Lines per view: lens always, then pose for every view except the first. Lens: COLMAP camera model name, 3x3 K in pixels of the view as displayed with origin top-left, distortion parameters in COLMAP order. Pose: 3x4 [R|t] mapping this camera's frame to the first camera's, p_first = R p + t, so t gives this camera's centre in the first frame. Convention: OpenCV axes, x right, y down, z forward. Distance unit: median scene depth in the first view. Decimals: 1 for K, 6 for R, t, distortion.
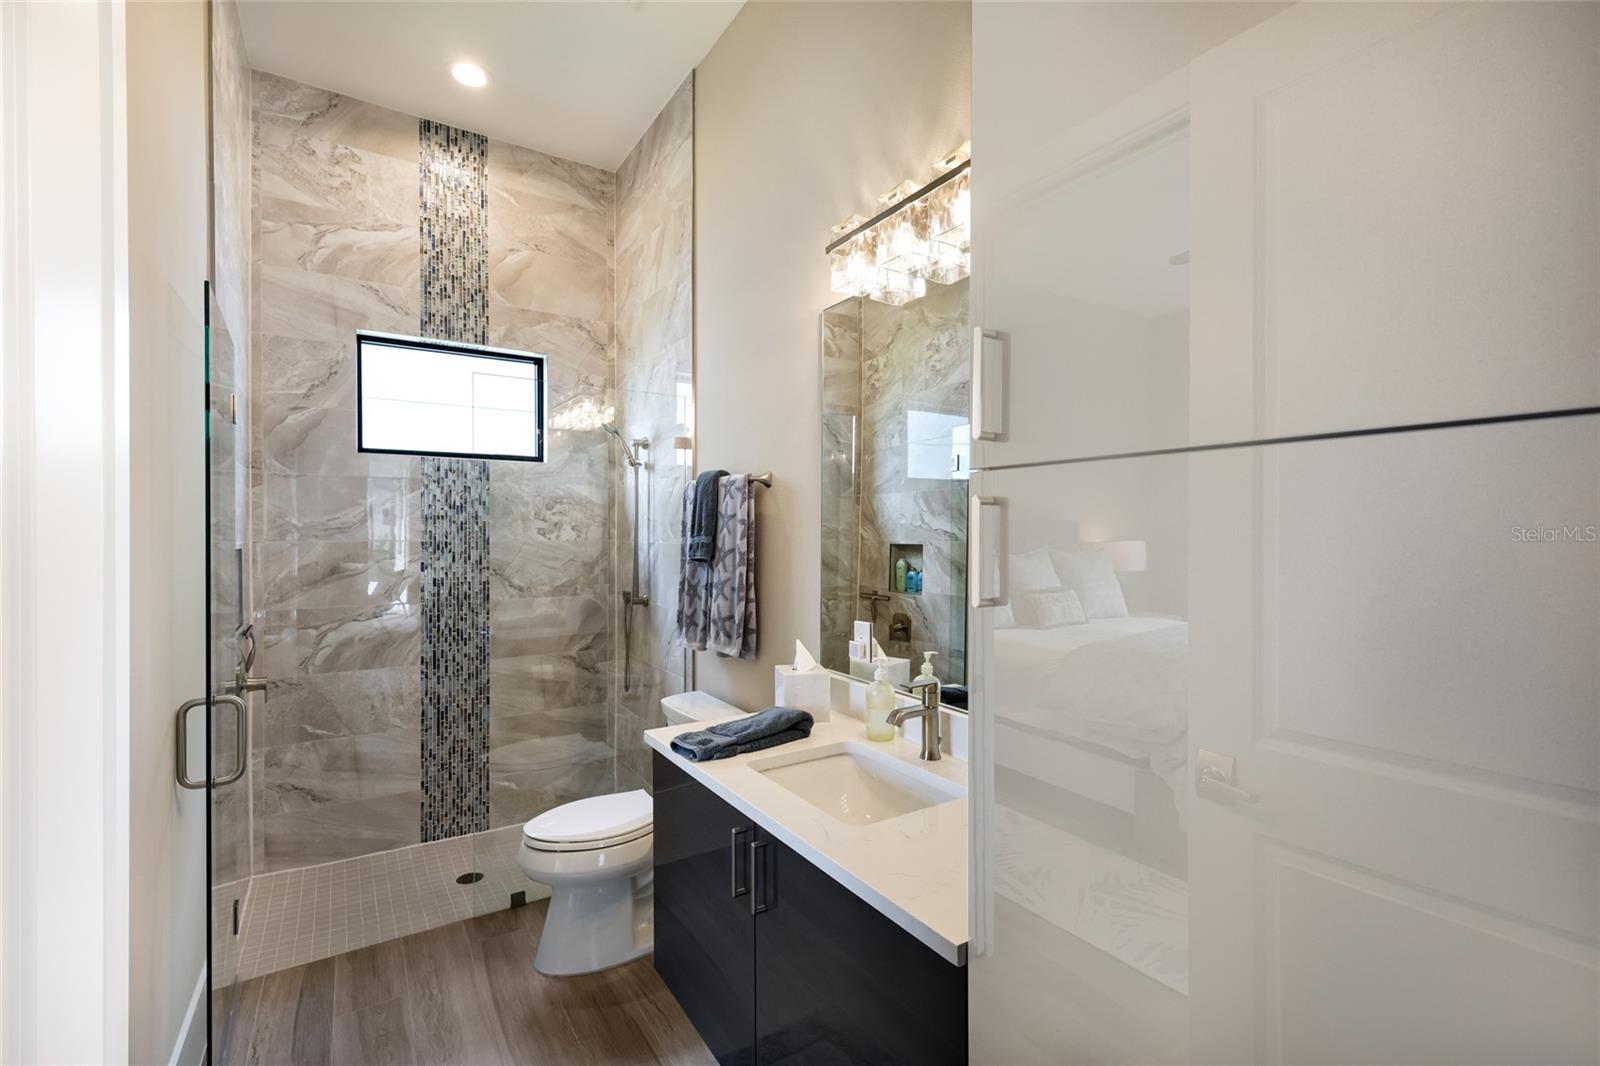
lens RADIAL K [[686.9, 0, 800.7], [0, 686.9, 518.6], [0, 0, 1]] dist [0.008087, -0.000026]
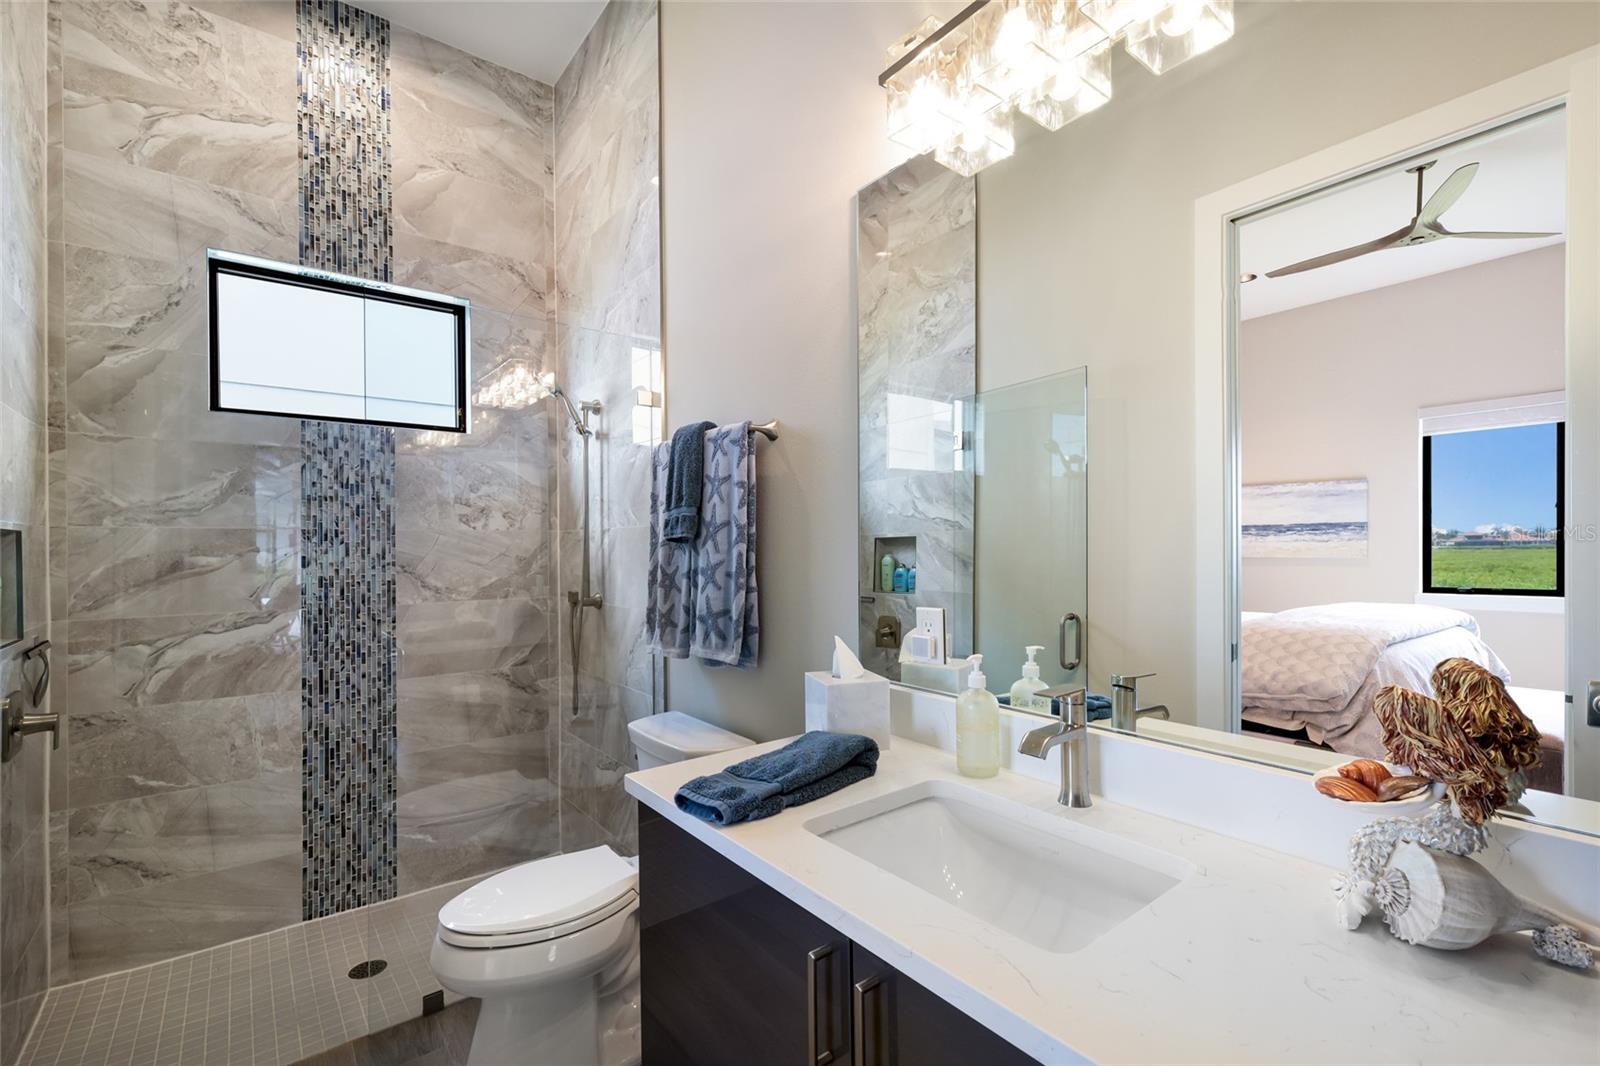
lens RADIAL K [[693.1, 0, 800.8], [0, 693.1, 528.7], [0, 0, 1]] dist [0.007745, 0.000040]
pose [[0.995973, -0.008440, 0.089259, -0.063562], [0.008940, 0.999947, -0.005203, 0.041660], [-0.089210, 0.005980, 0.995995, 0.173136]]
